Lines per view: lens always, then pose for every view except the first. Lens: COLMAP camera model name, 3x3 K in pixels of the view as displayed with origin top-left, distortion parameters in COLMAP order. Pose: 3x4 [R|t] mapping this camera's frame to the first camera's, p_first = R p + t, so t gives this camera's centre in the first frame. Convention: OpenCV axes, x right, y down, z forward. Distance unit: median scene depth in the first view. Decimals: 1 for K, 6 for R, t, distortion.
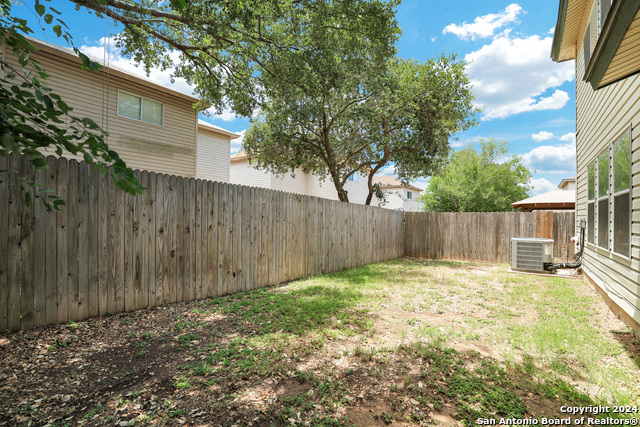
lens RADIAL K [[294.4, 0, 325.0], [0, 294.4, 213.7], [0, 0, 1]] dist [-0.009434, 0.000489]
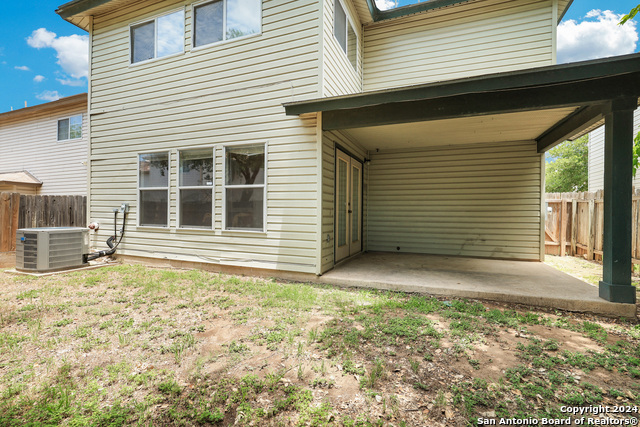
lens RADIAL K [[294.4, 0, 325.0], [0, 294.4, 213.7], [0, 0, 1]] dist [-0.009434, 0.000489]
pose [[-0.237377, -0.016972, 0.971269, -0.320094], [-0.029874, 0.999502, 0.010164, 0.029091], [-0.970958, -0.026603, -0.237766, 0.740218]]
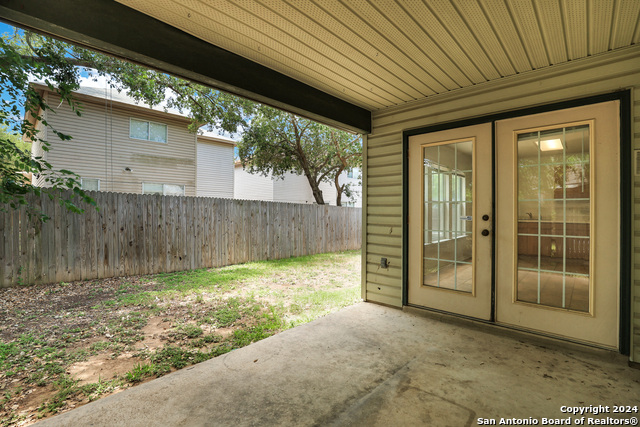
lens RADIAL K [[294.4, 0, 325.0], [0, 294.4, 213.7], [0, 0, 1]] dist [-0.009434, 0.000489]
pose [[0.991423, -0.014353, -0.129902, 0.624370], [0.017299, 0.999617, 0.021580, -0.033929], [0.129543, -0.023642, 0.991292, -0.353140]]
